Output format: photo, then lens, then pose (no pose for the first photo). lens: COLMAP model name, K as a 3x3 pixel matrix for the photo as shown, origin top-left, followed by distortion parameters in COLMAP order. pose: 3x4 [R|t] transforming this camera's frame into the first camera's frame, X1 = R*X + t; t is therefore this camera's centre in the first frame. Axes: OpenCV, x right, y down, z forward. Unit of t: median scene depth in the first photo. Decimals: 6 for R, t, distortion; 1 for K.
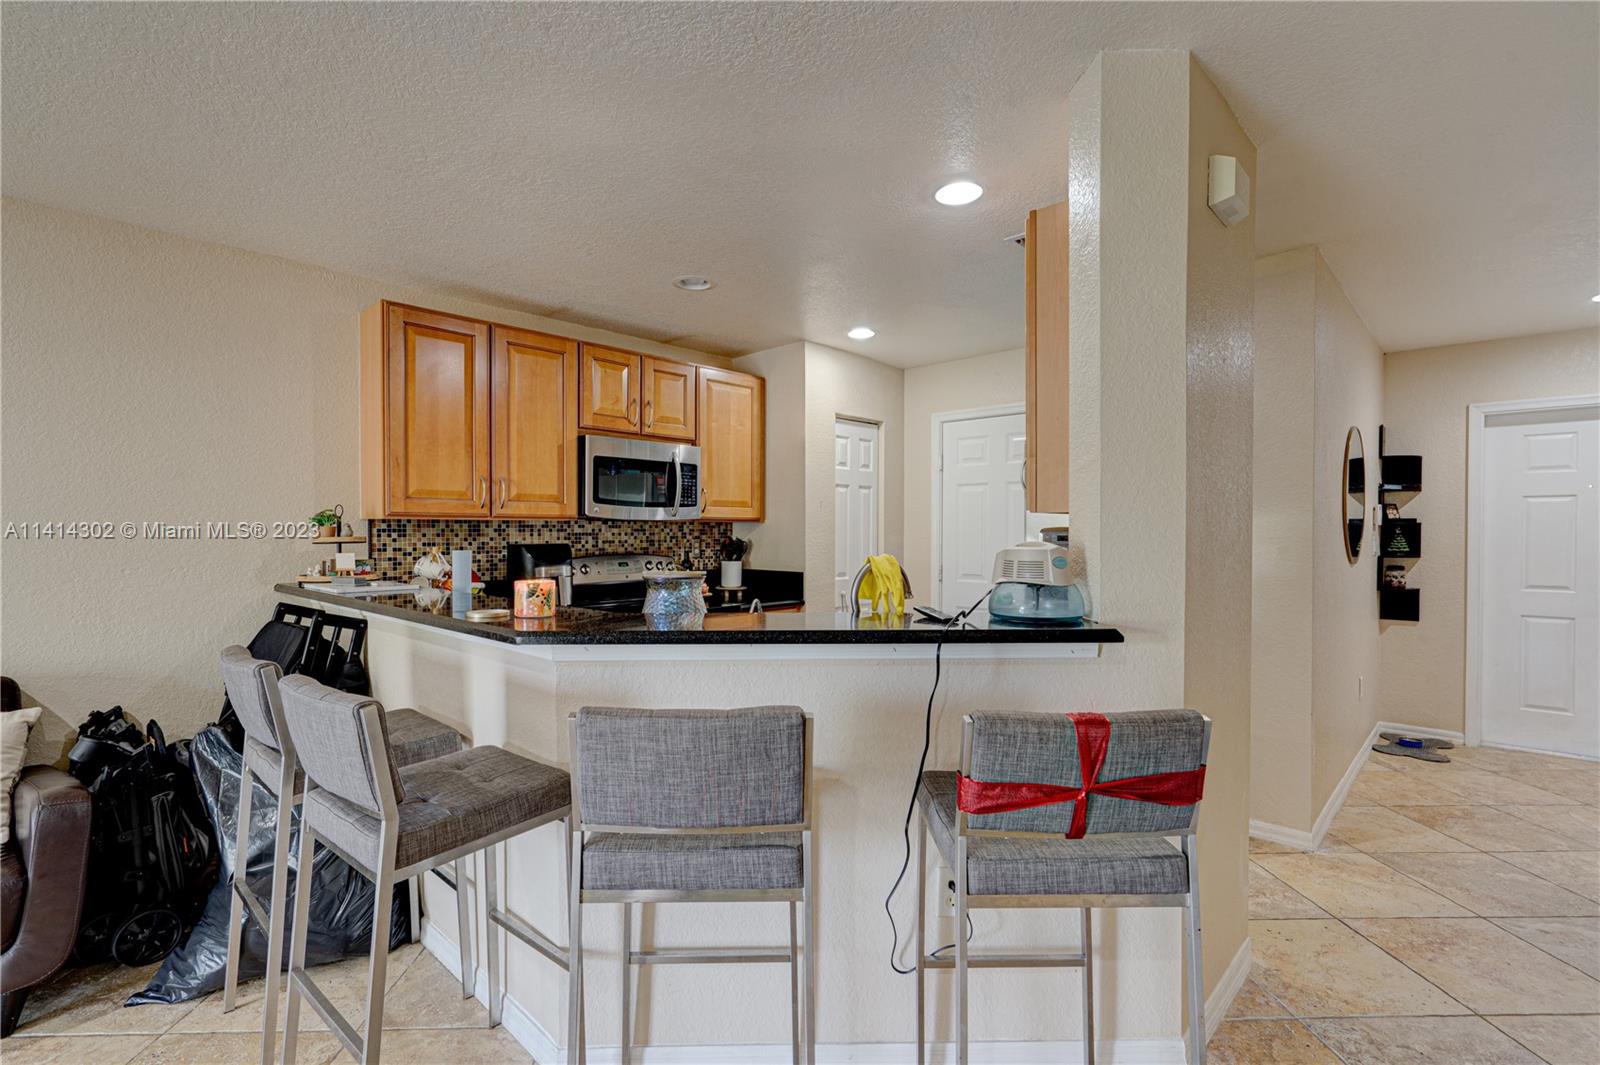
lens RADIAL K [[767.1, 0, 806.1], [0, 767.1, 535.5], [0, 0, 1]] dist [-0.001622, 0.000392]
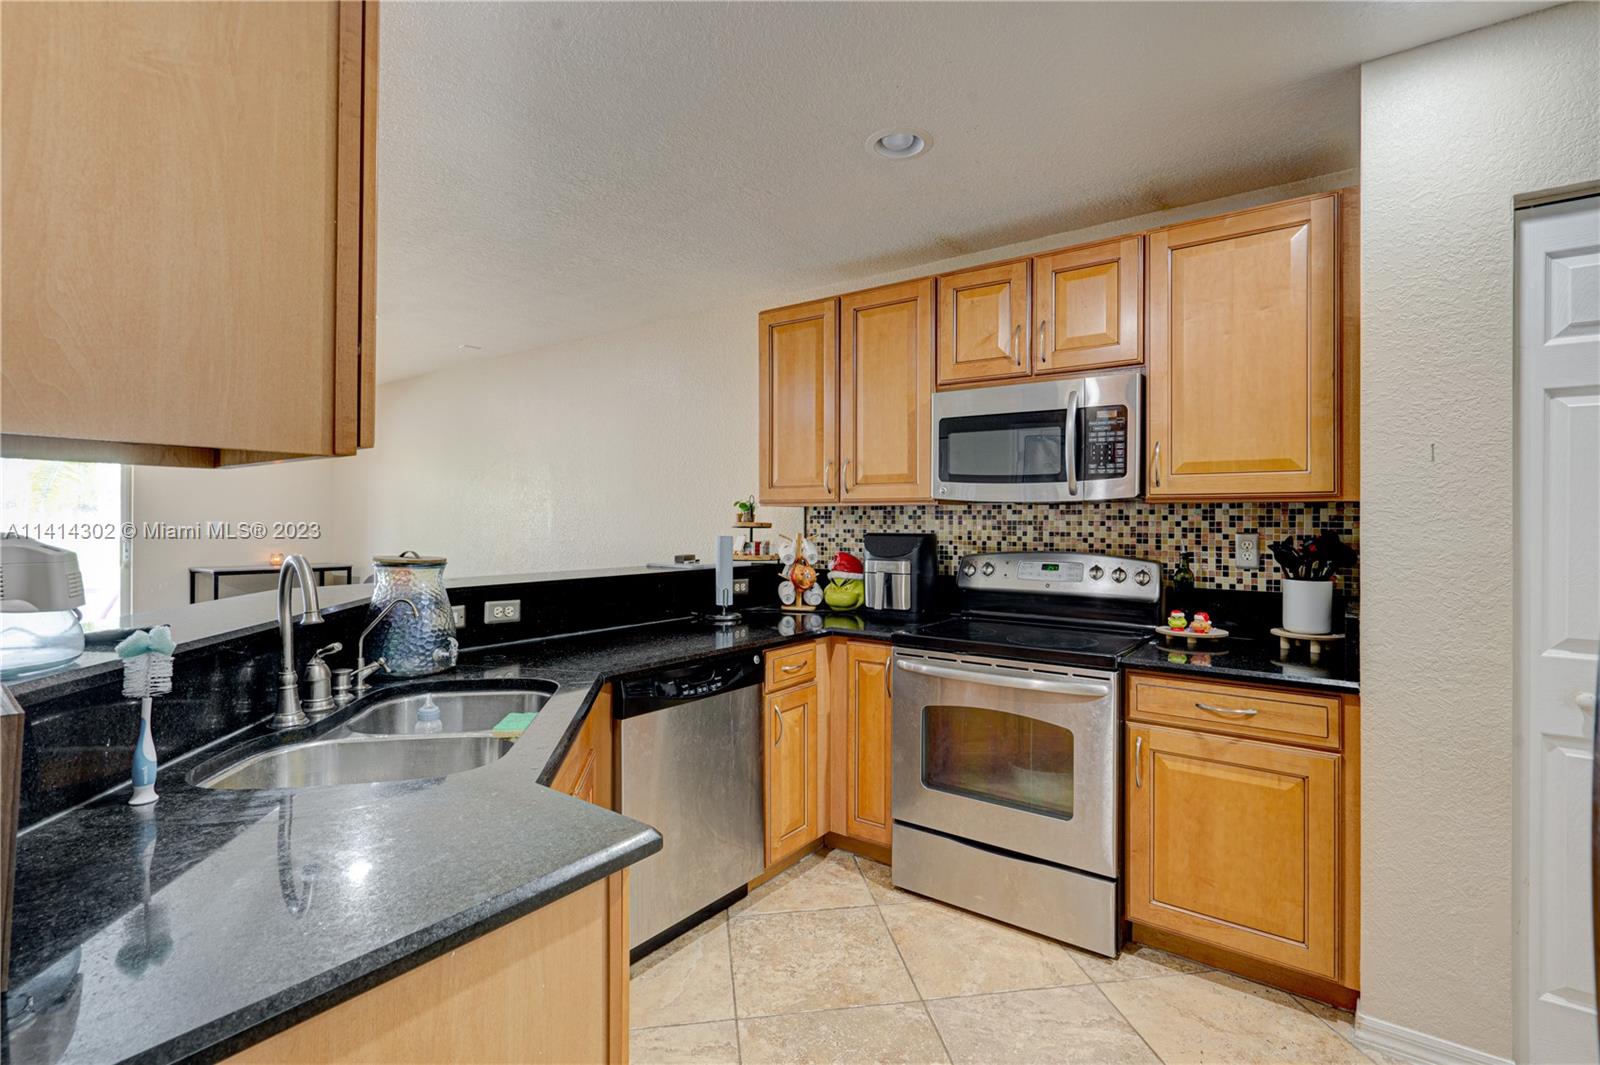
lens RADIAL K [[744.9, 0, 799.2], [0, 744.9, 511.6], [0, 0, 1]] dist [-0.001596, -0.000122]
pose [[0.096240, -0.006231, -0.995339, 0.445197], [-0.009014, 0.999934, -0.007132, -0.005960], [0.995317, 0.009658, 0.096177, 0.788059]]
